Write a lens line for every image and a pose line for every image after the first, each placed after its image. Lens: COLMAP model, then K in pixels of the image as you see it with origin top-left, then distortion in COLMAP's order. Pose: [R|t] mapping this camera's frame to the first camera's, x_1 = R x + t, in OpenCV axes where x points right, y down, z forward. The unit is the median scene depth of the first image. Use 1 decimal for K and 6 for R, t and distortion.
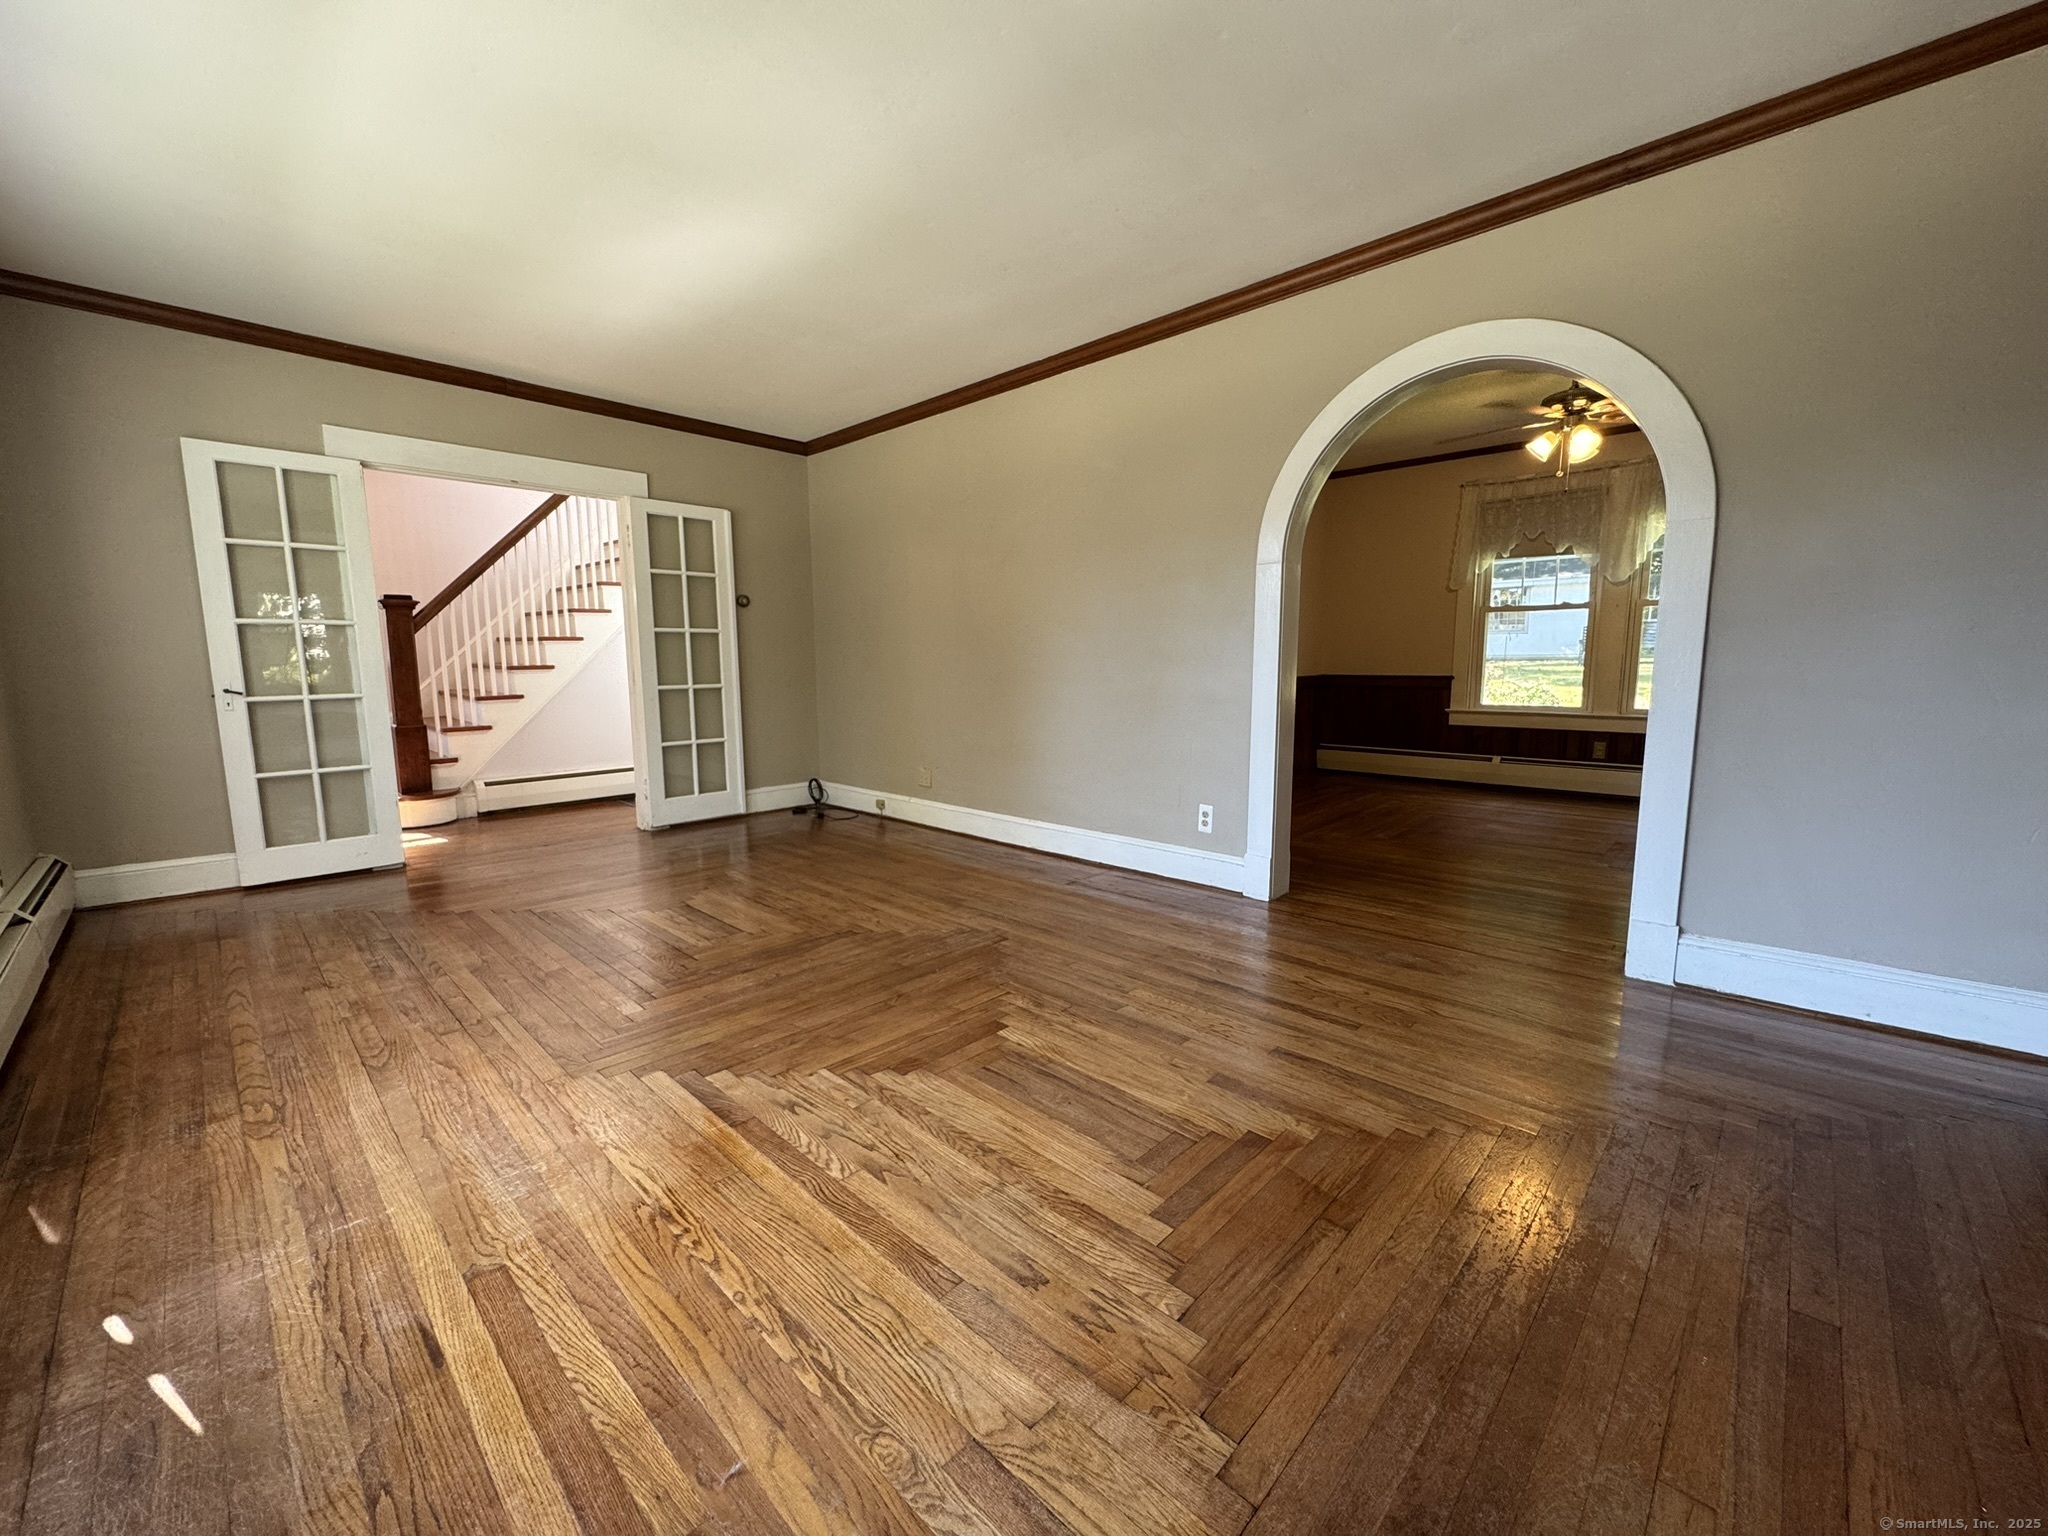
lens RADIAL K [[815.2, 0, 1025.7], [0, 815.2, 761.9], [0, 0, 1]] dist [-0.008979, -0.000115]
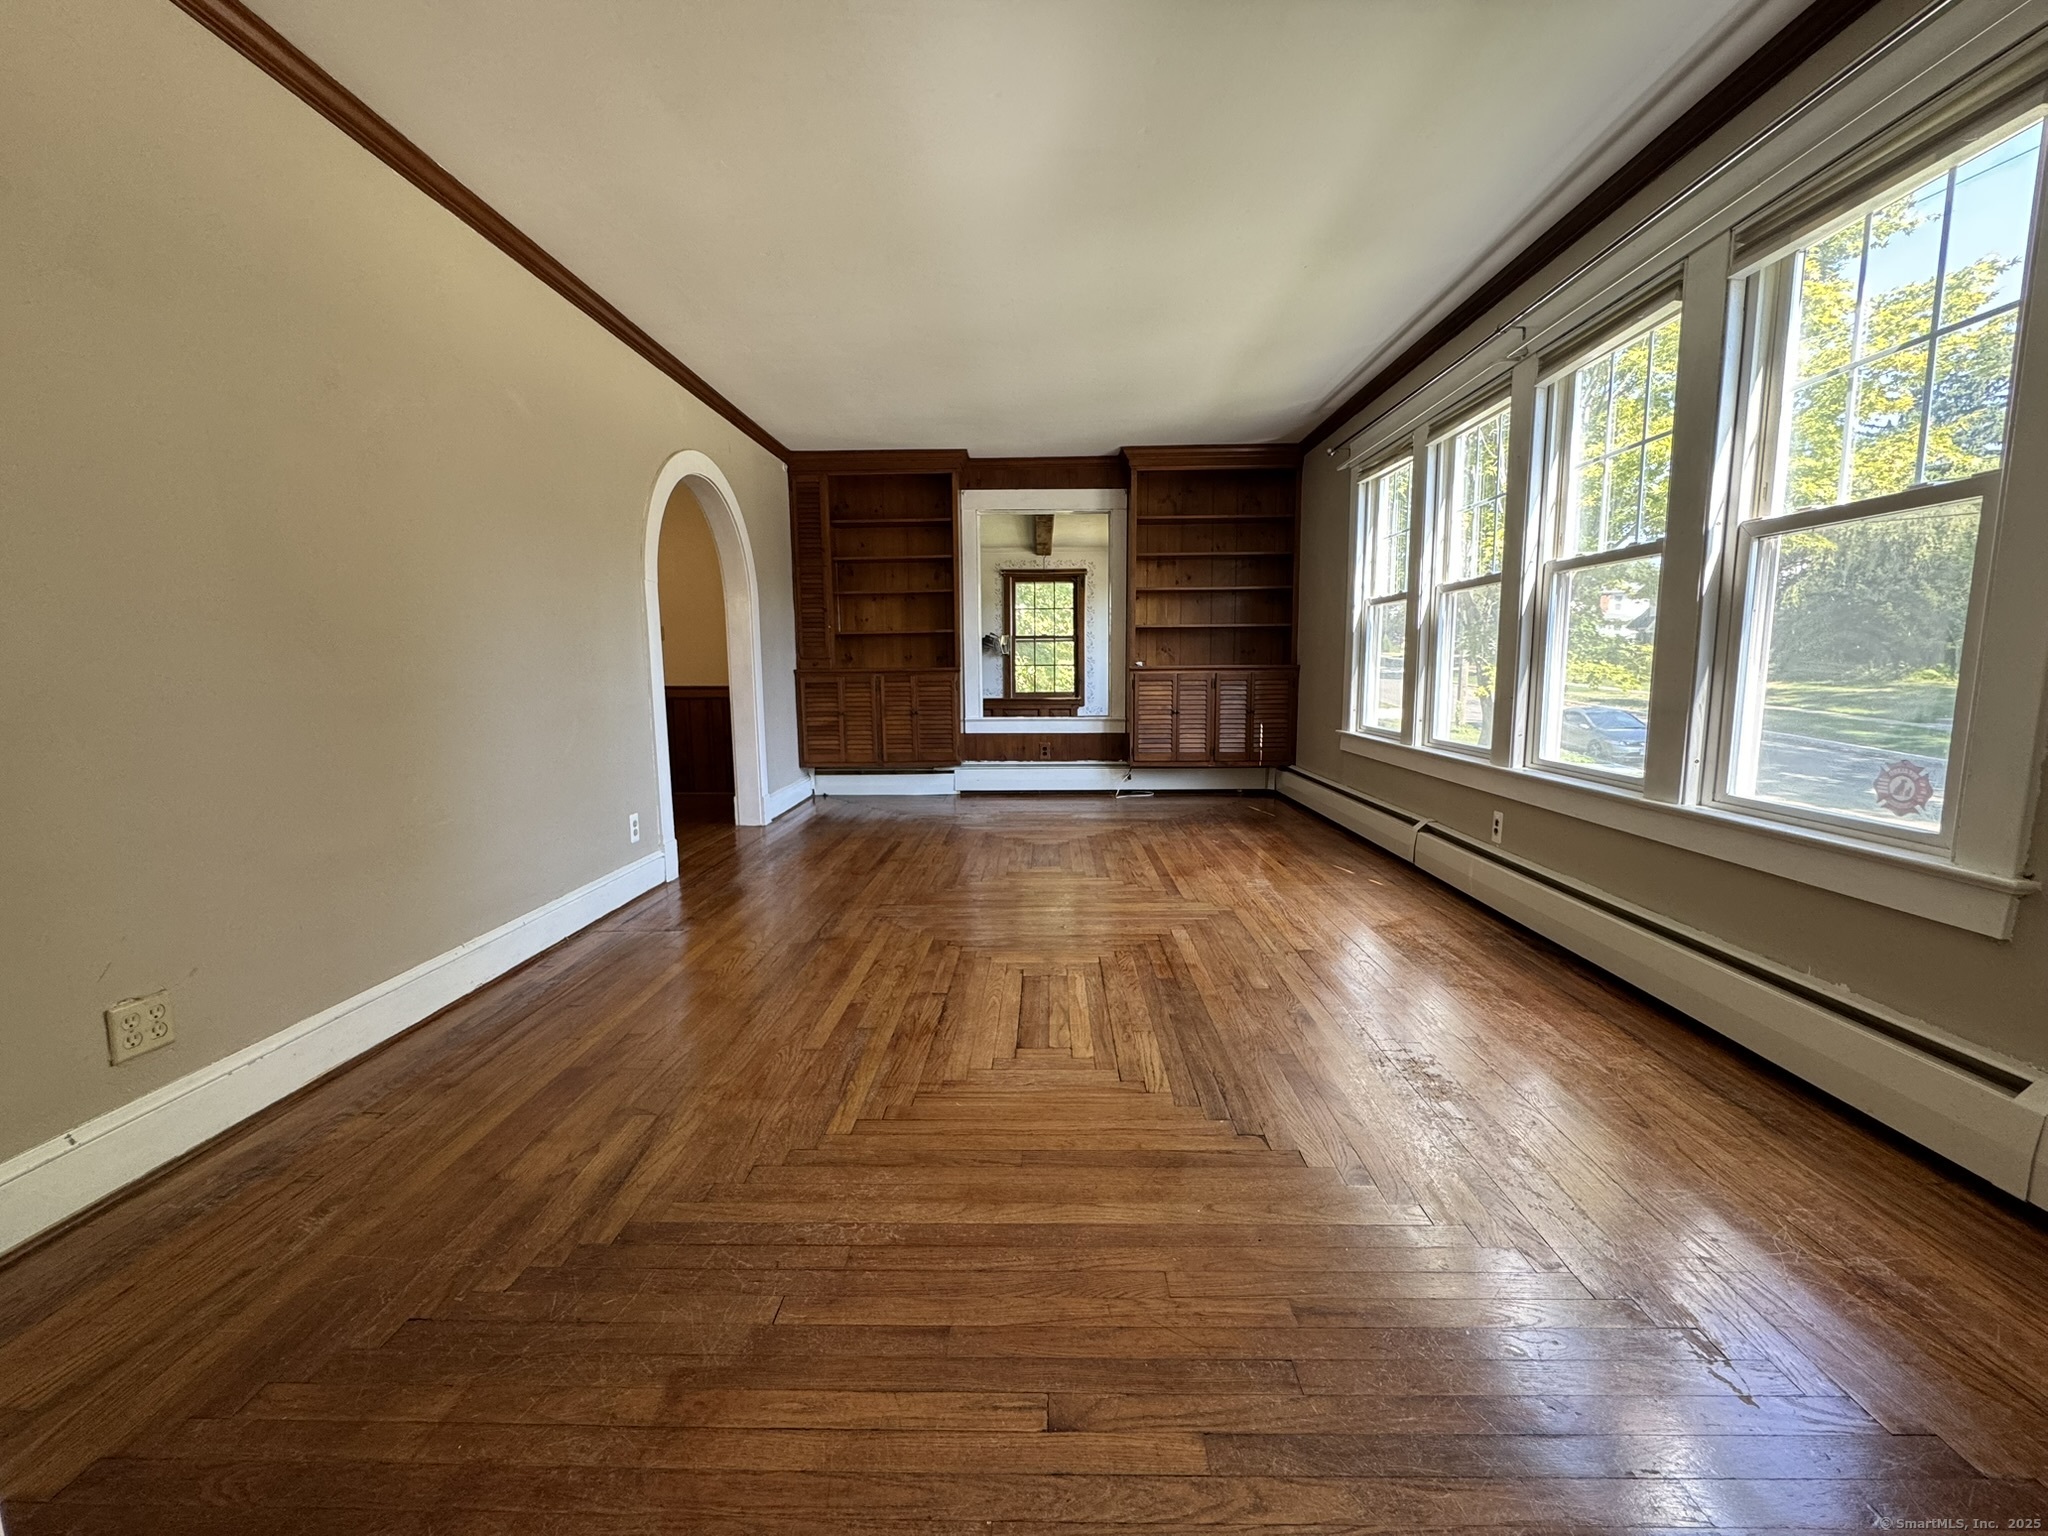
lens RADIAL K [[815.2, 0, 1026.5], [0, 815.2, 765.9], [0, 0, 1]] dist [-0.008979, -0.000115]
pose [[-0.674871, -0.082561, 0.733303, -0.998964], [0.104109, 0.973130, 0.205376, -0.190149], [-0.730555, 0.214945, -0.648142, 1.570638]]
